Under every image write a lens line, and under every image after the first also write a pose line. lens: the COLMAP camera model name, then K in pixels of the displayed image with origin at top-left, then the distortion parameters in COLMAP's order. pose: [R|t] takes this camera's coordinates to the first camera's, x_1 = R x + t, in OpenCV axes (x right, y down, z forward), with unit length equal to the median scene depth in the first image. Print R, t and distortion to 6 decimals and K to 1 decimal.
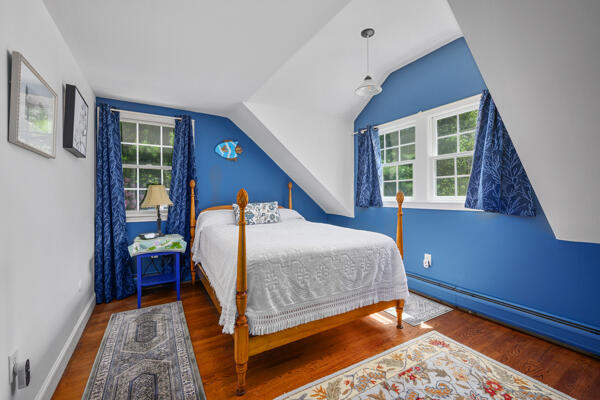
lens RADIAL K [[248.8, 0, 300.0], [0, 248.8, 200.0], [0, 0, 1]] dist [0.000287, 0.000051]
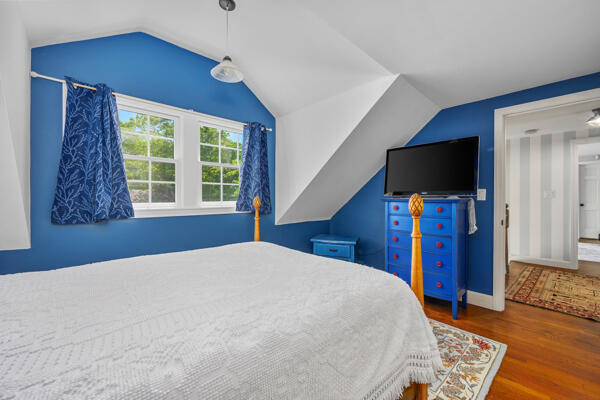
lens RADIAL K [[248.8, 0, 300.0], [0, 248.8, 200.0], [0, 0, 1]] dist [0.000287, 0.000051]
pose [[-0.228324, 0.001897, 0.973583, -0.428830], [0.022712, 0.999736, 0.003379, -0.013653], [-0.973320, 0.022884, -0.228307, 0.707060]]
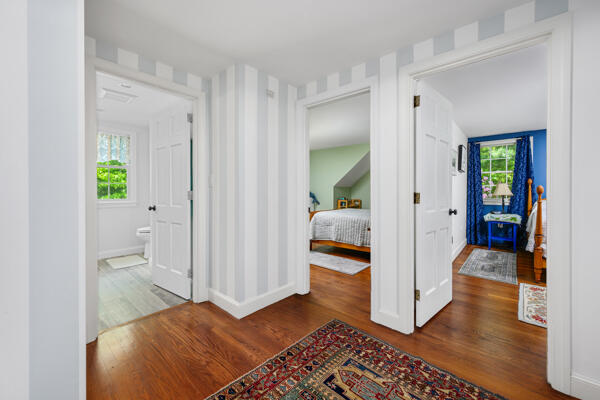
lens RADIAL K [[244.2, 0, 298.9], [0, 244.2, 191.2], [0, 0, 1]] dist [0.001094, 0.000133]
pose [[0.308877, 0.001506, -0.951101, 0.615620], [-0.016048, 0.999865, -0.003628, 0.023482], [0.950967, 0.016384, 0.308859, -0.877316]]
